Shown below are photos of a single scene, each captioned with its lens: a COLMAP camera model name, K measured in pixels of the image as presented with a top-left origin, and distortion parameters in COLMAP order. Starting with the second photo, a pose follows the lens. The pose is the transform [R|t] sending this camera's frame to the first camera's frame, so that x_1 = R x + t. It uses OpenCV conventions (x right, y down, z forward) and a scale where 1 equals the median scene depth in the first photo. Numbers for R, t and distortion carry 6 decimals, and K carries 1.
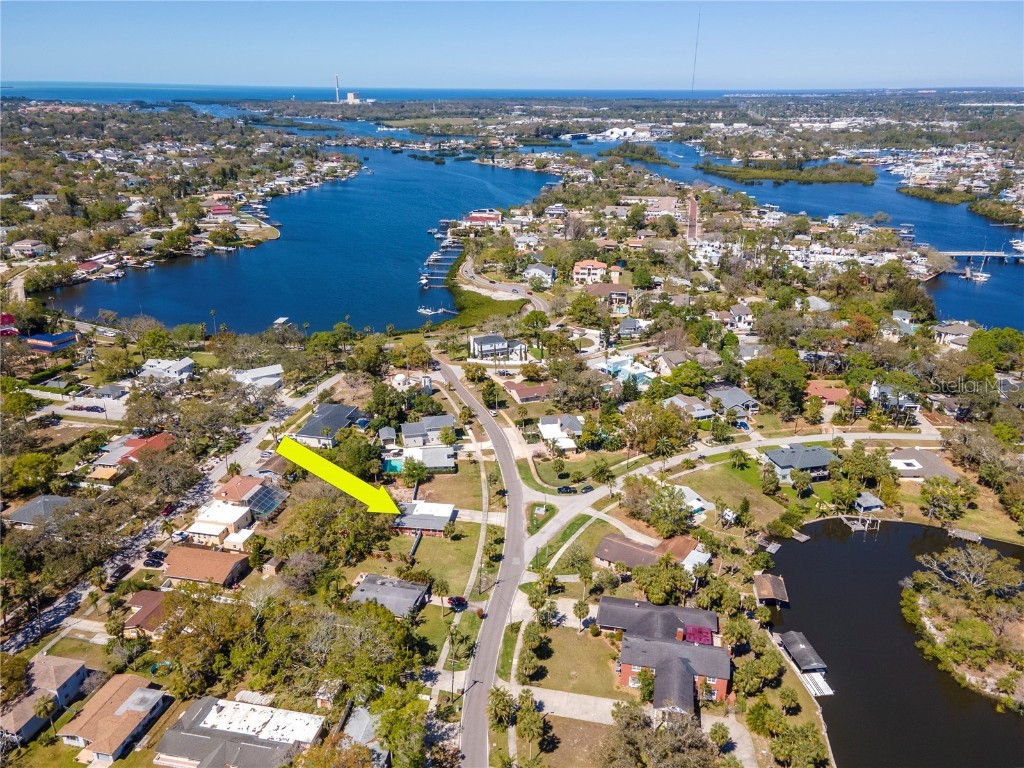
lens RADIAL K [[756.3, 0, 518.1], [0, 756.3, 377.5], [0, 0, 1]] dist [0.038294, 0.029590]
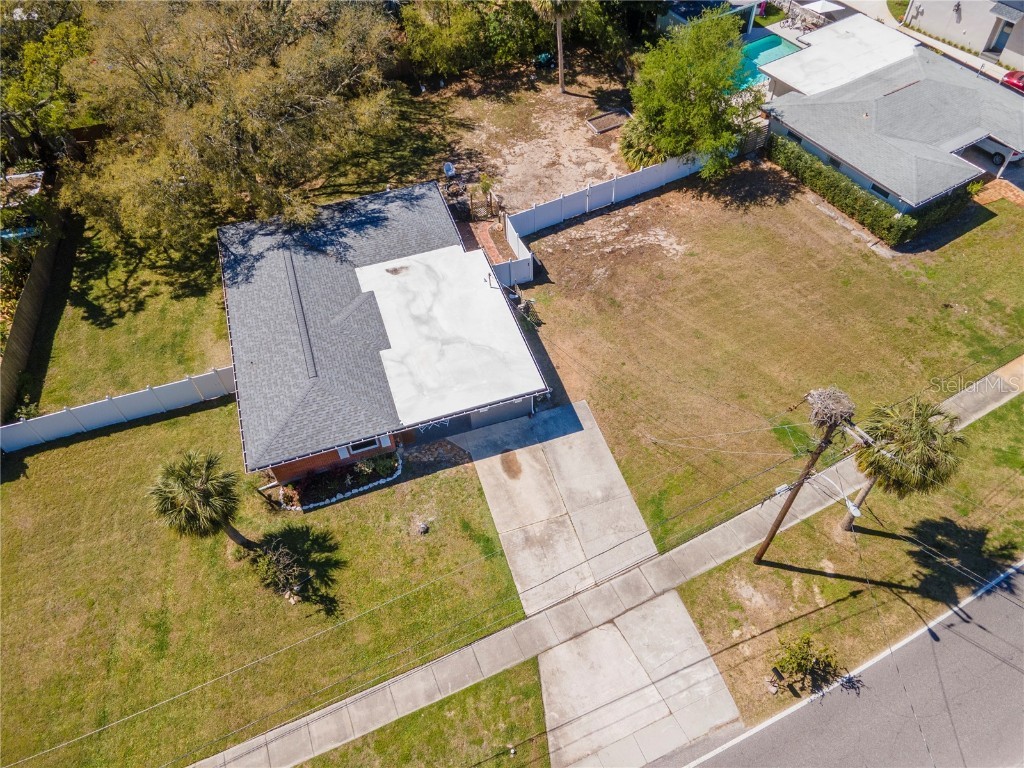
lens RADIAL K [[737.8, 0, 517.2], [0, 737.8, 387.2], [0, 0, 1]] dist [0.025745, 0.039855]
pose [[0.425684, 0.691503, -0.583624, 0.001273], [-0.296675, 0.715985, 0.631941, 0.055180], [0.854855, -0.095860, 0.509935, 0.682143]]
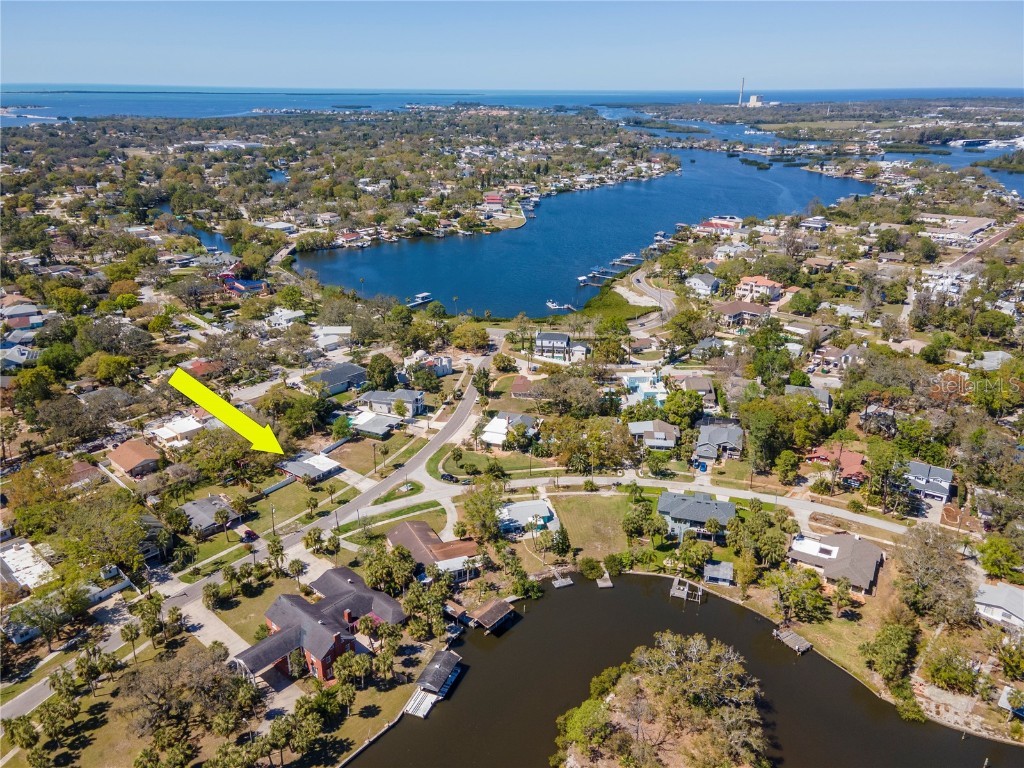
lens RADIAL K [[737.8, 0, 517.2], [0, 737.8, 387.2], [0, 0, 1]] dist [0.025745, 0.039855]
pose [[0.866968, 0.184840, -0.462818, 0.464546], [-0.177434, 0.982306, 0.059937, -0.039876], [0.465708, 0.030156, 0.884425, 0.113832]]
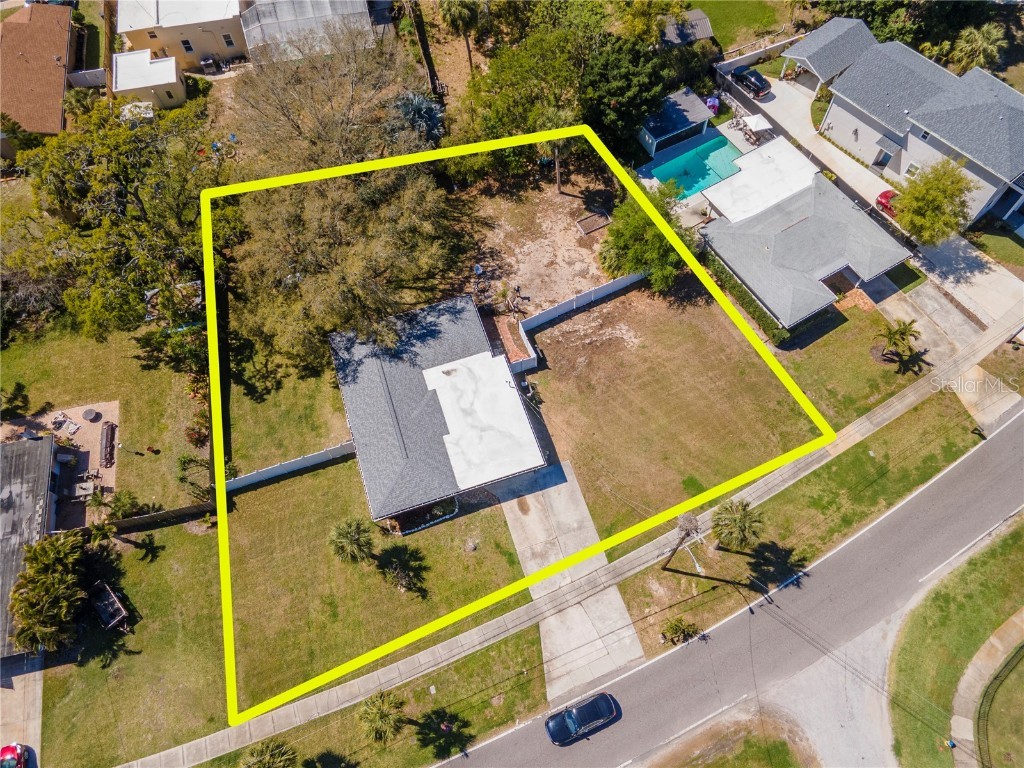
lens RADIAL K [[756.3, 0, 518.1], [0, 756.3, 377.5], [0, 0, 1]] dist [0.038294, 0.029590]
pose [[0.424473, 0.784950, -0.451305, 0.004465], [-0.293876, 0.590889, 0.751324, -0.030807], [0.856422, -0.186289, 0.481494, 0.648751]]
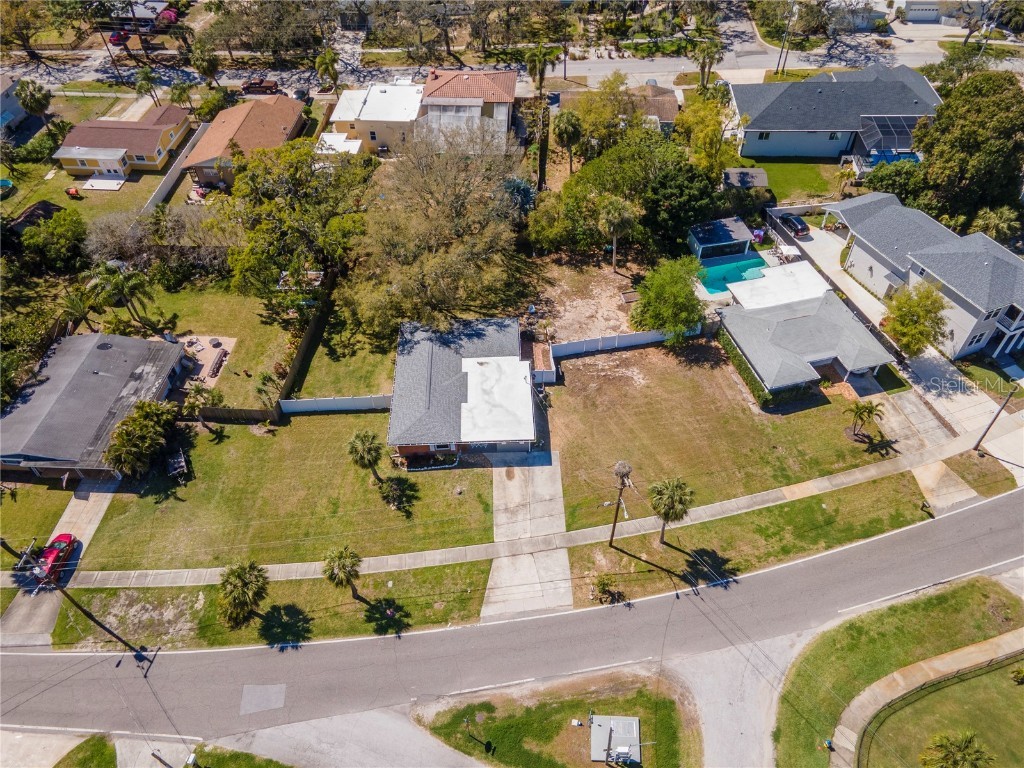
lens RADIAL K [[740.7, 0, 518.2], [0, 740.7, 381.7], [0, 0, 1]] dist [0.051597, 0.004489]
pose [[0.156562, 0.703435, -0.693302, 0.081218], [-0.340338, 0.697390, 0.630727, -0.028259], [0.927178, 0.137209, 0.348591, 0.657303]]
